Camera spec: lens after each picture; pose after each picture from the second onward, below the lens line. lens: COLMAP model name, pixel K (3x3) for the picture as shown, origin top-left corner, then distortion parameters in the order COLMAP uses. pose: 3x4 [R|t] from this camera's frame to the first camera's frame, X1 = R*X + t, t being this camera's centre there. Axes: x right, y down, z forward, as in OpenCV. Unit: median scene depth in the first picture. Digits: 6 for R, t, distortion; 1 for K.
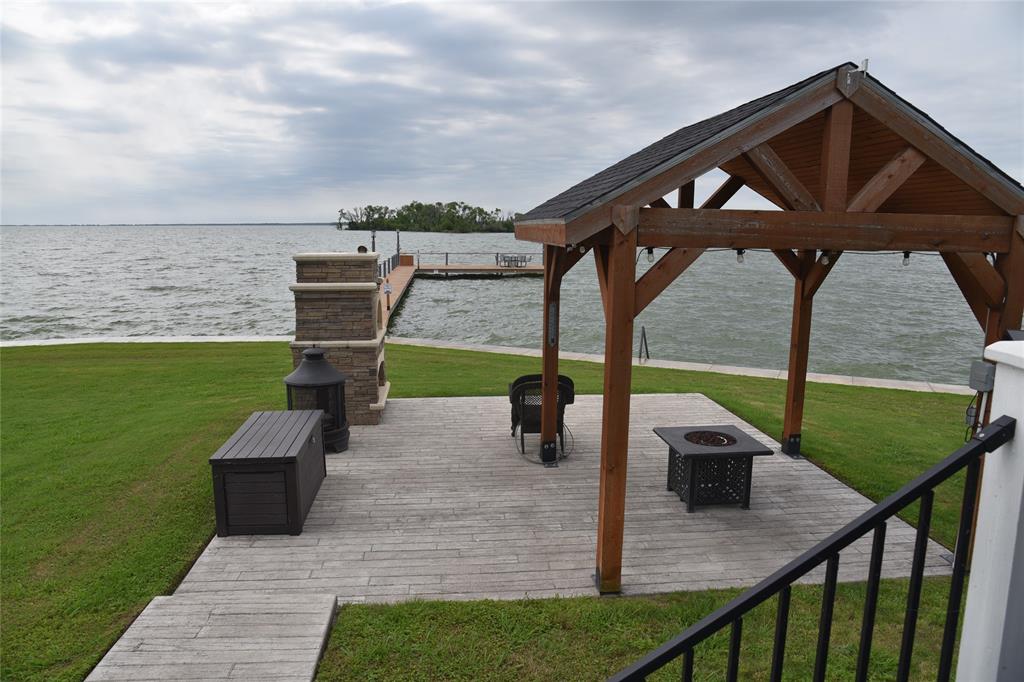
lens RADIAL K [[700.2, 0, 512.2], [0, 700.2, 339.0], [0, 0, 1]] dist [-0.104725, 0.055421]
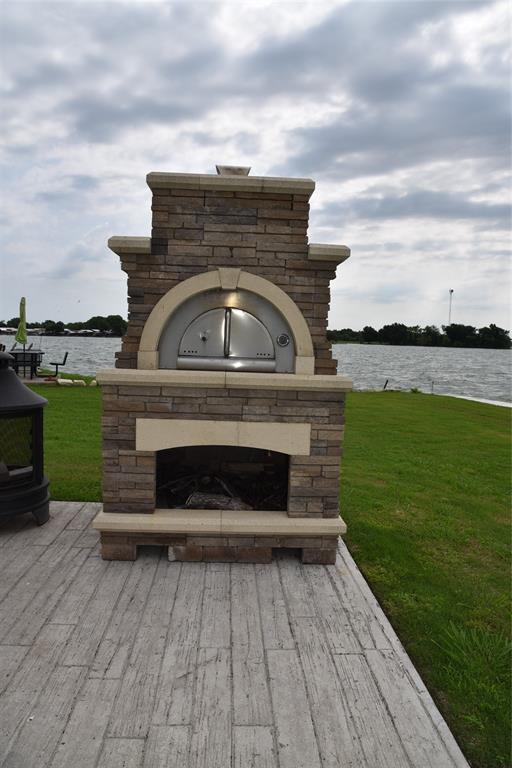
lens RADIAL K [[525.2, 0, 255.2], [0, 525.2, 388.4], [0, 0, 1]] dist [-0.104725, 0.055421]
pose [[-0.047834, 0.083800, -0.995334, 0.125655], [-0.183145, 0.978845, 0.091213, -0.034545], [0.981922, 0.186653, -0.031474, 1.114755]]
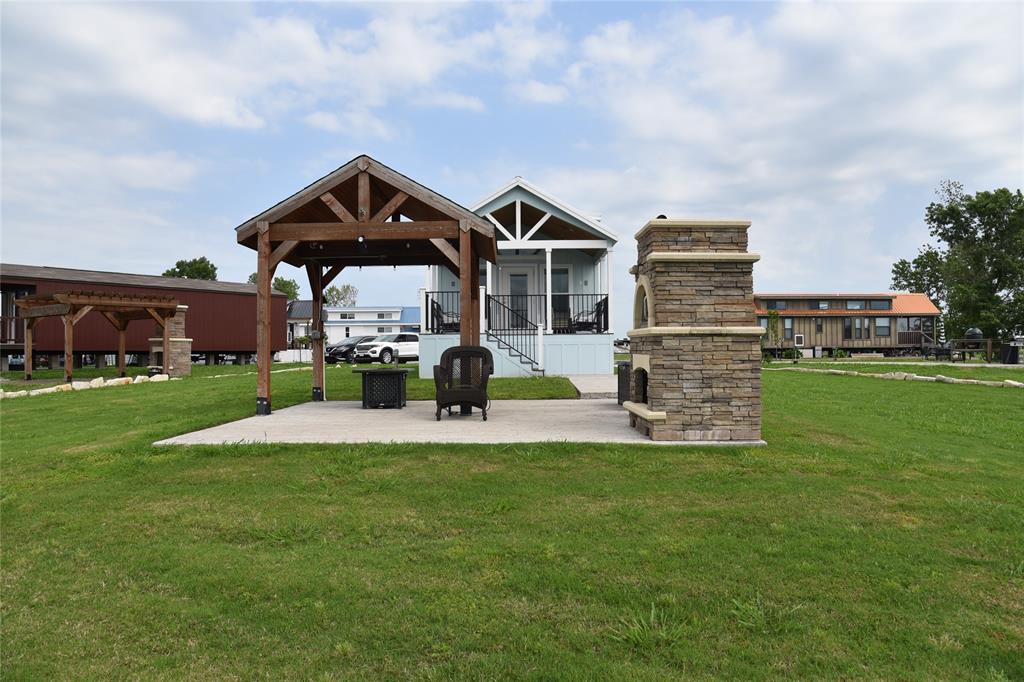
lens RADIAL K [[709.8, 0, 509.0], [0, 709.8, 341.6], [0, 0, 1]] dist [-0.104622, 0.066236]
pose [[-0.995728, 0.000961, 0.092334, -0.127517], [0.013773, 0.990306, 0.138218, -0.116487], [-0.091307, 0.138899, -0.986088, 1.955812]]
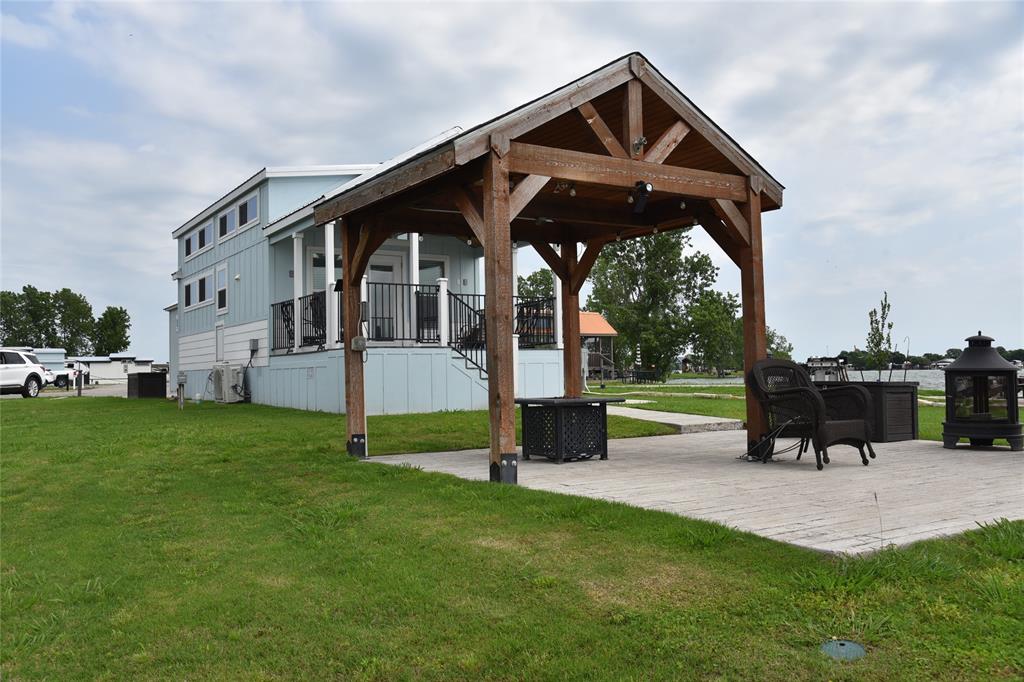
lens RADIAL K [[866.2, 0, 512.0], [0, 866.2, 341.0], [0, 0, 1]] dist [-0.031902, 0.096745]
pose [[-0.885424, -0.010603, -0.464663, 0.721170], [-0.061750, 0.993561, 0.094994, -0.048123], [0.460664, 0.112802, -0.880377, 1.556492]]
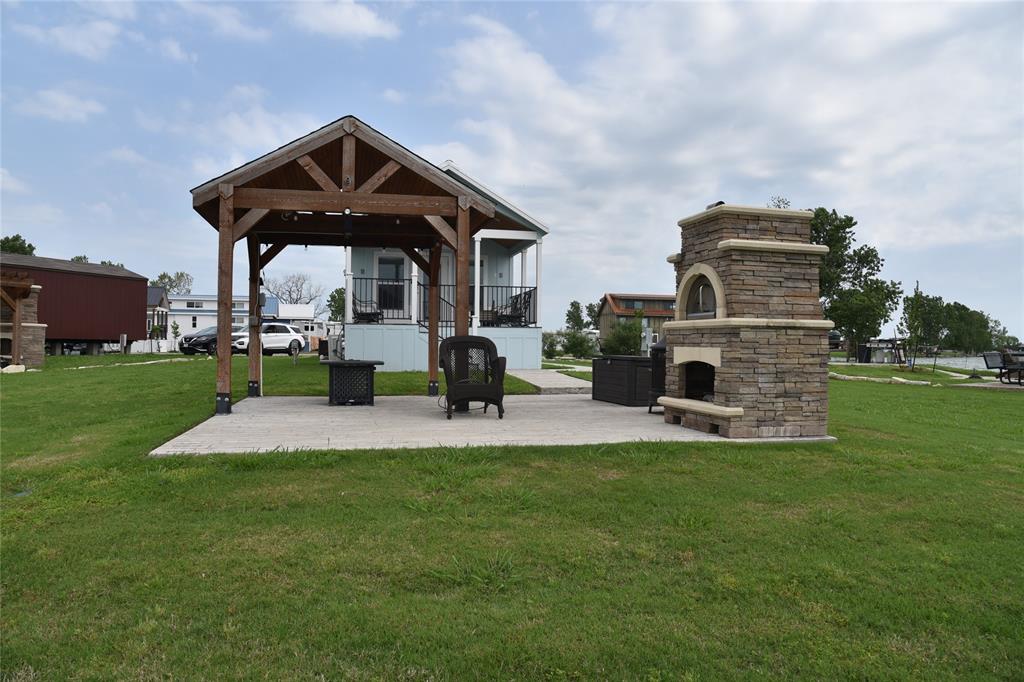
lens RADIAL K [[700.2, 0, 512.2], [0, 700.2, 339.0], [0, 0, 1]] dist [-0.104725, 0.055421]
pose [[-0.989508, -0.016609, -0.143519, 0.118605], [-0.036648, 0.989735, 0.138136, -0.091890], [0.139752, 0.141947, -0.979959, 1.848647]]
